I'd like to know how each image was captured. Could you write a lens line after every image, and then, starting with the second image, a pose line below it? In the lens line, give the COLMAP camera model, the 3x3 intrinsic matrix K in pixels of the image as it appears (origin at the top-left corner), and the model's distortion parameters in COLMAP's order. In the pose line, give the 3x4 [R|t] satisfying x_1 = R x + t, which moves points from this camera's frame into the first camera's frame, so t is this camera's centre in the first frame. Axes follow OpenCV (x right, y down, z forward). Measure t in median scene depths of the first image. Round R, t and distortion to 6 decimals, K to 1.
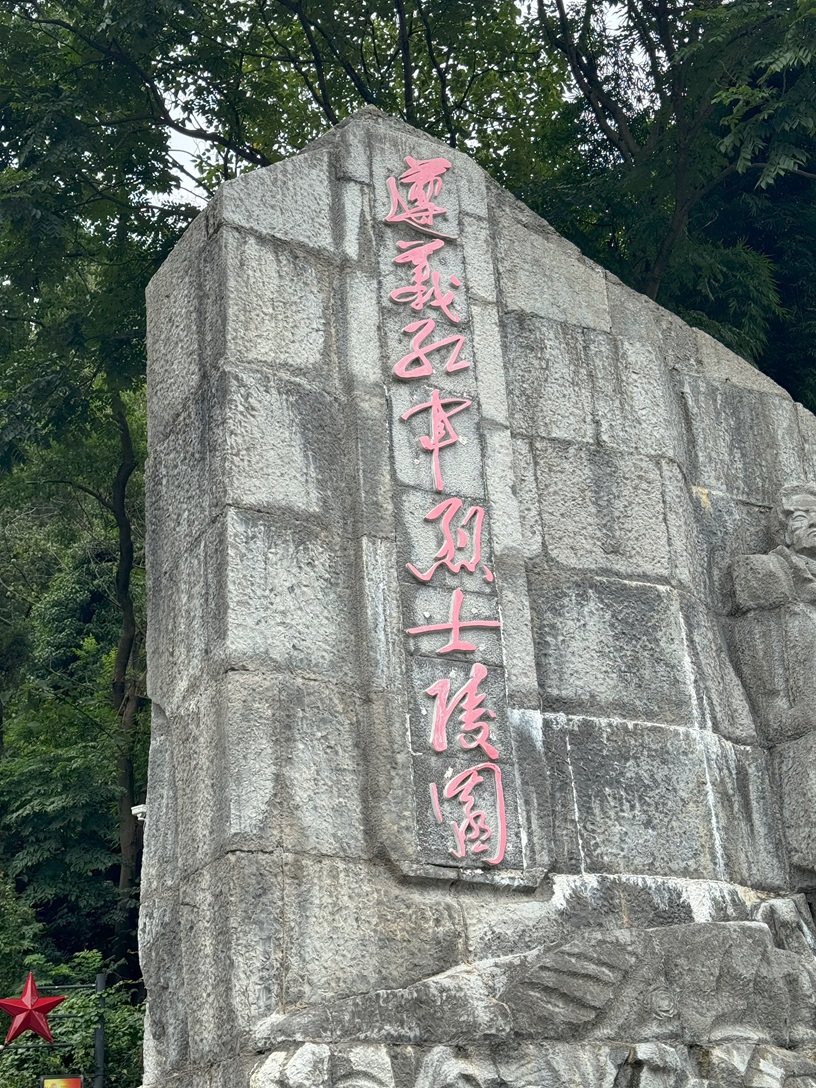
lens RADIAL K [[1505.5, 0, 415.9], [0, 1505.5, 561.9], [0, 0, 1]] dist [0.152033, -0.205788]
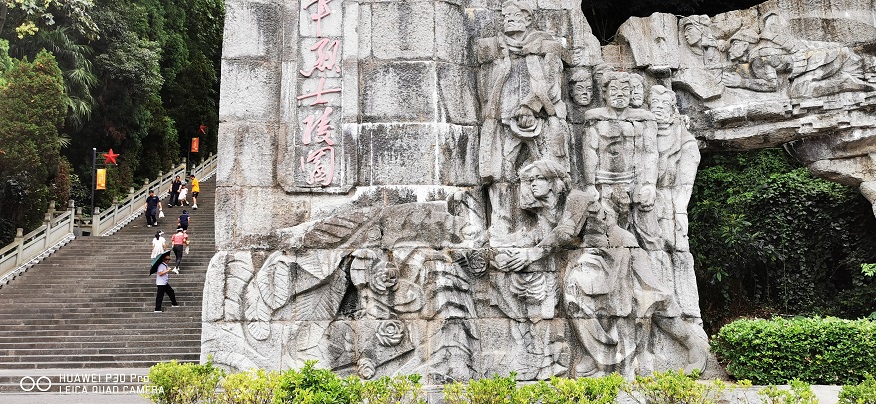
lens RADIAL K [[746.2, 0, 465.6], [0, 746.2, 187.2], [0, 0, 1]] dist [0.030481, 0.001698]
pose [[0.893602, -0.026179, -0.448096, 0.808293], [0.141809, 0.963633, 0.226500, -0.055137], [0.425871, -0.265945, 0.864816, -0.025170]]
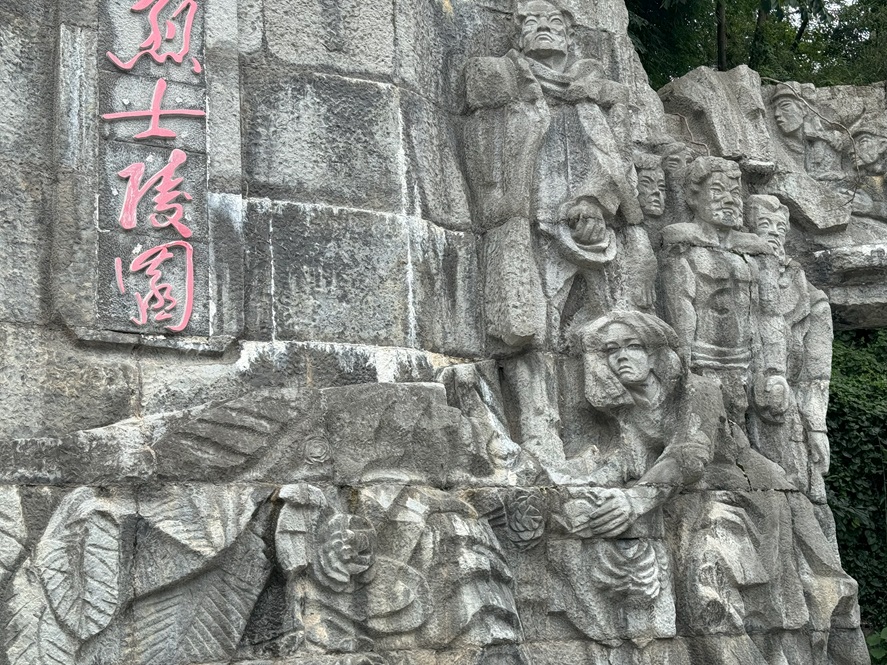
lens RADIAL K [[1227.4, 0, 443.5], [0, 1227.4, 332.5], [0, 0, 1]] dist [0.152033, -0.205788]
pose [[0.999913, 0.009331, -0.009328, 0.240008], [-0.007494, 0.983538, 0.180543, 0.034949], [0.010859, -0.180458, 0.983523, 0.111674]]
